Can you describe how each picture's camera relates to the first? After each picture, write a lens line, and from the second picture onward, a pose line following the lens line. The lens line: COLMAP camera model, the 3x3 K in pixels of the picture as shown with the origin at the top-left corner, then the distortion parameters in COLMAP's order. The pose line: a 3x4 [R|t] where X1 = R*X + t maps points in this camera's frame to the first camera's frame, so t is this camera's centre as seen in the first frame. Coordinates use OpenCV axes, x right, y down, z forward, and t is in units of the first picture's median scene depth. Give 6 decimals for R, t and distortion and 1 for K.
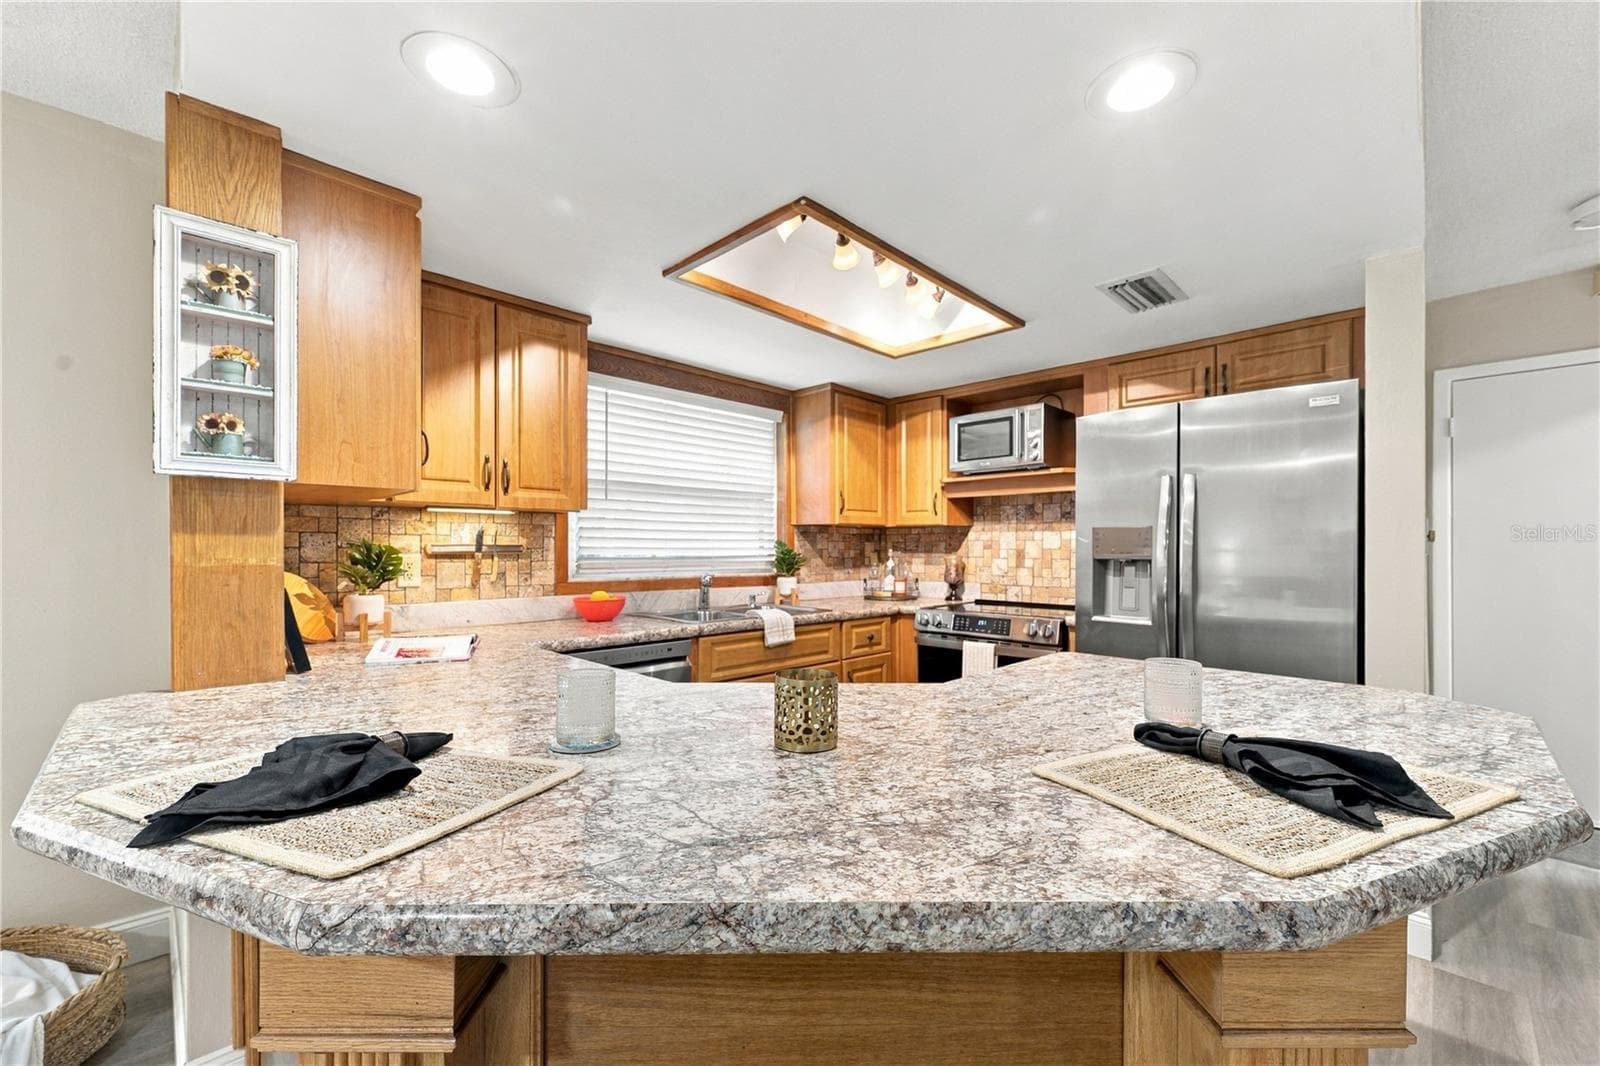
lens RADIAL K [[647.2, 0, 798.0], [0, 647.2, 542.4], [0, 0, 1]] dist [-0.000380, -0.000209]
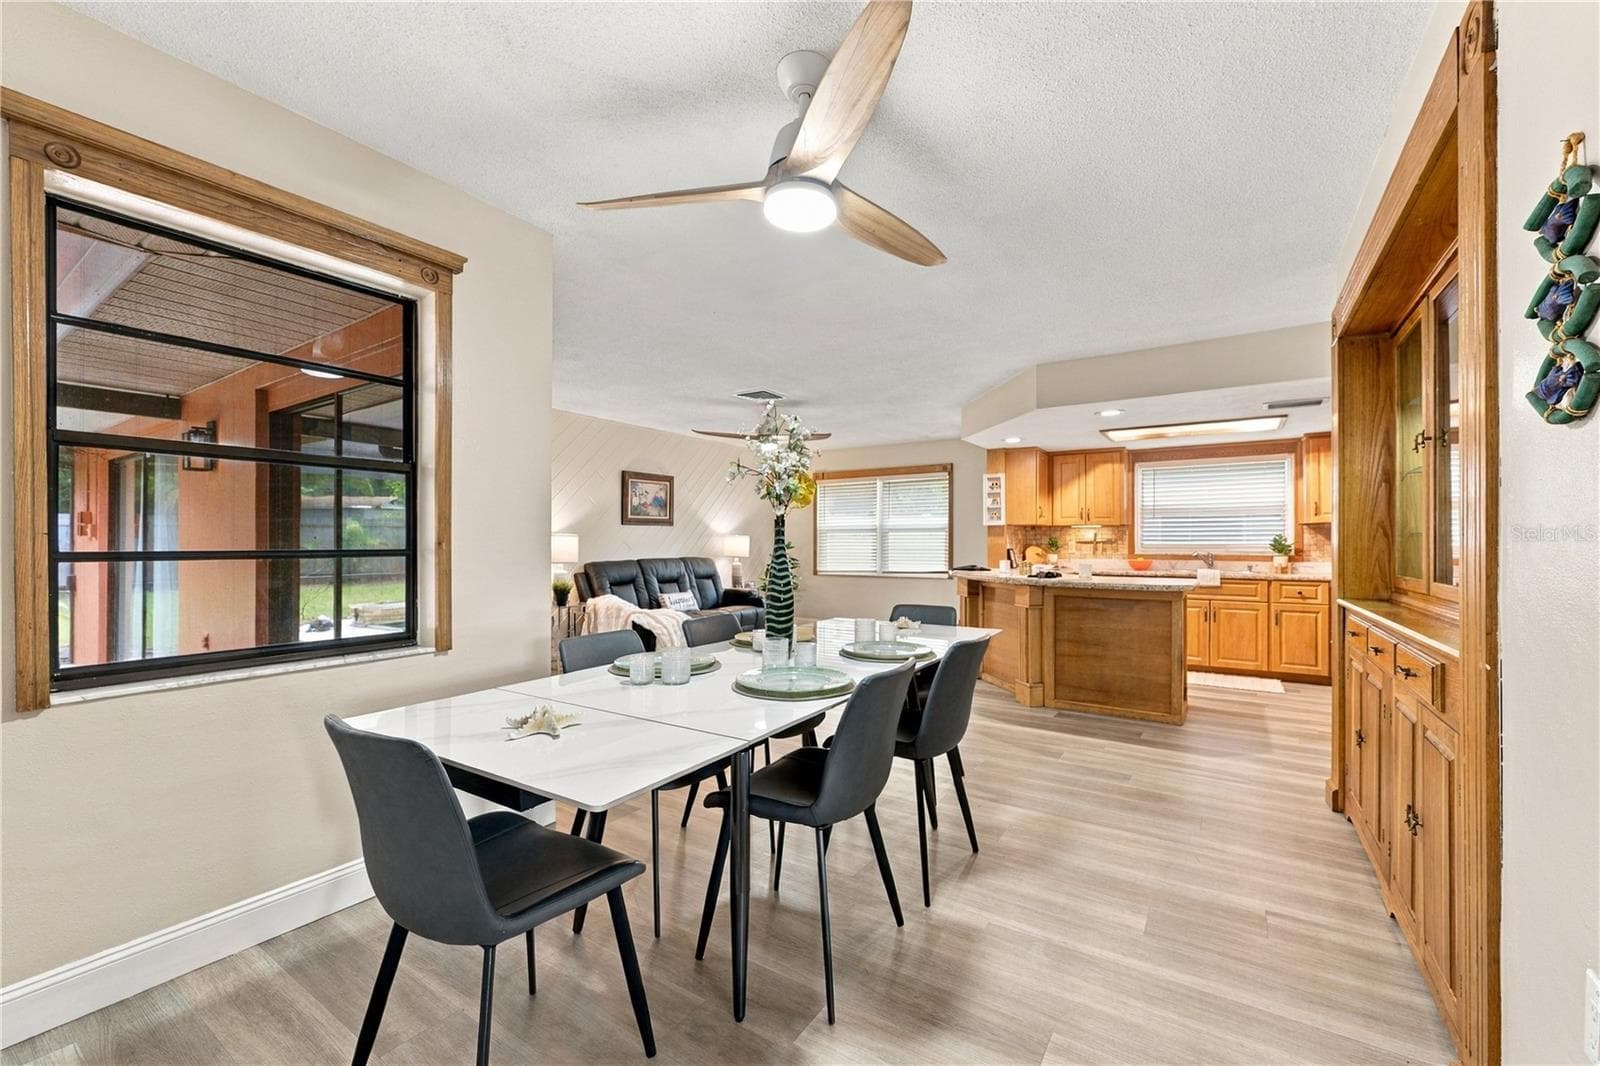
lens RADIAL K [[647.2, 0, 798.0], [0, 647.2, 542.4], [0, 0, 1]] dist [-0.000380, -0.000209]
pose [[0.188544, -0.001473, -0.982064, 1.806022], [0.008253, 0.999966, 0.000085, 0.009430], [0.982030, -0.008121, 0.188550, -0.682490]]
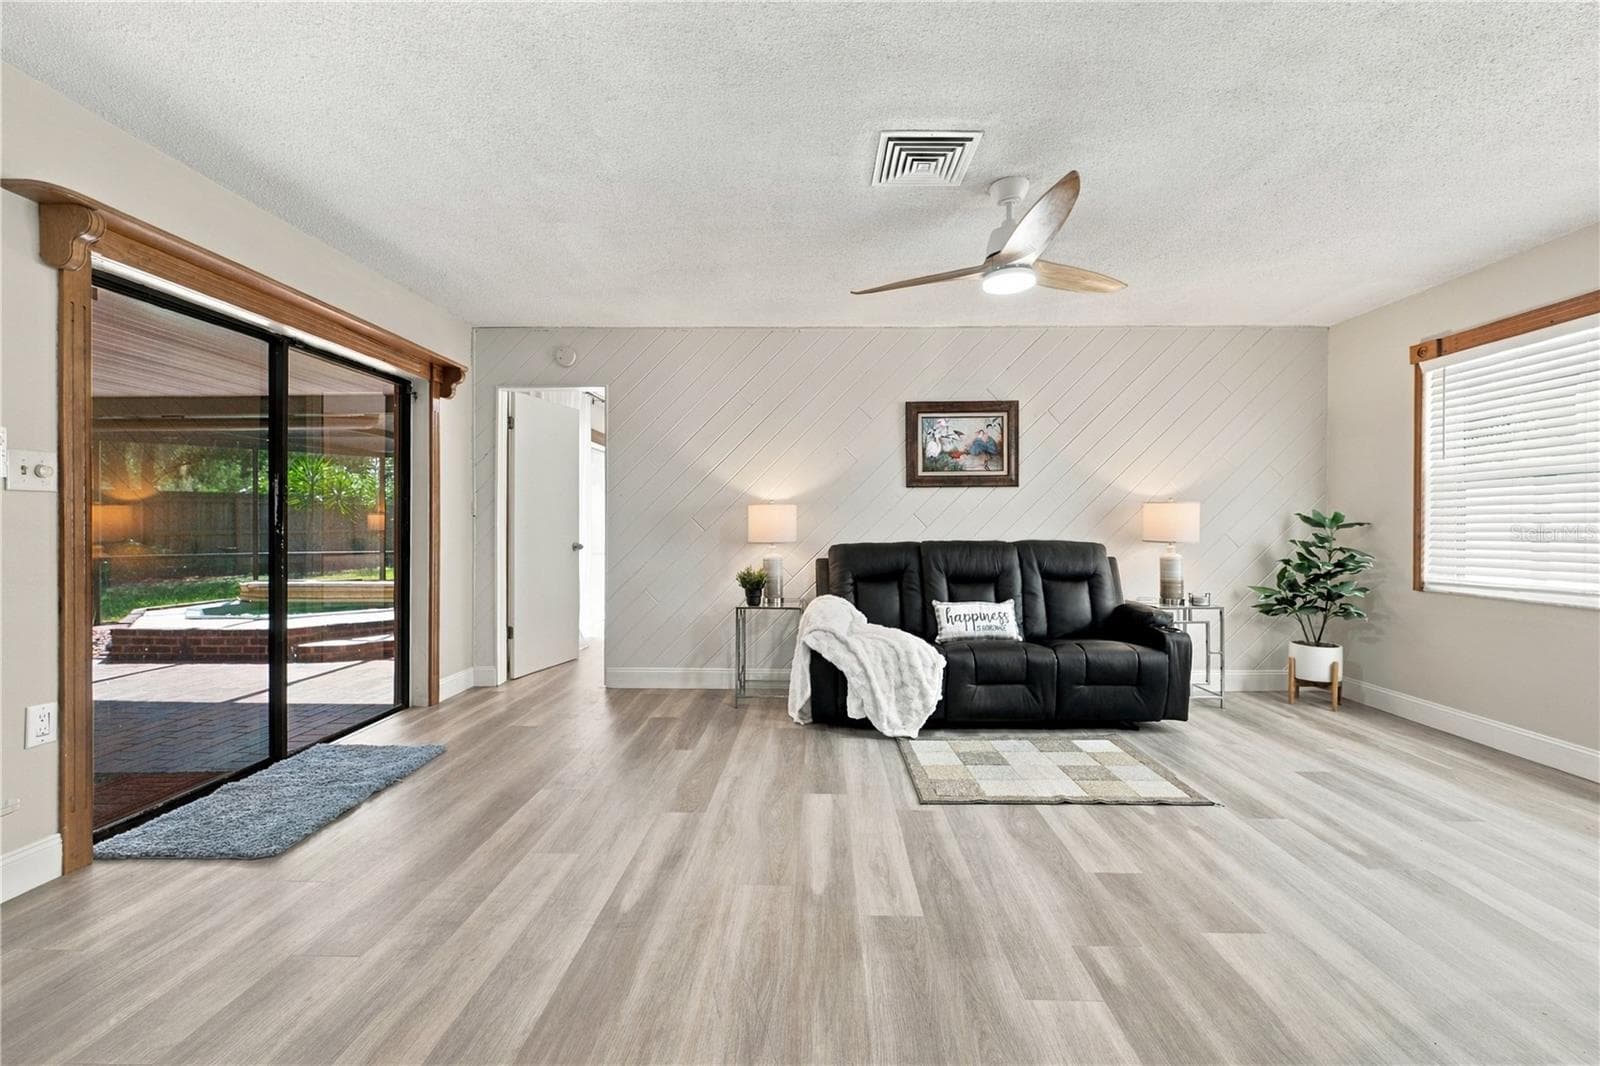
lens RADIAL K [[647.2, 0, 798.0], [0, 647.2, 542.4], [0, 0, 1]] dist [-0.000380, -0.000209]
pose [[-0.735490, 0.012585, -0.677419, 0.482244], [0.003673, 0.999887, 0.014588, 0.047531], [0.677526, 0.008241, -0.735453, 0.127765]]
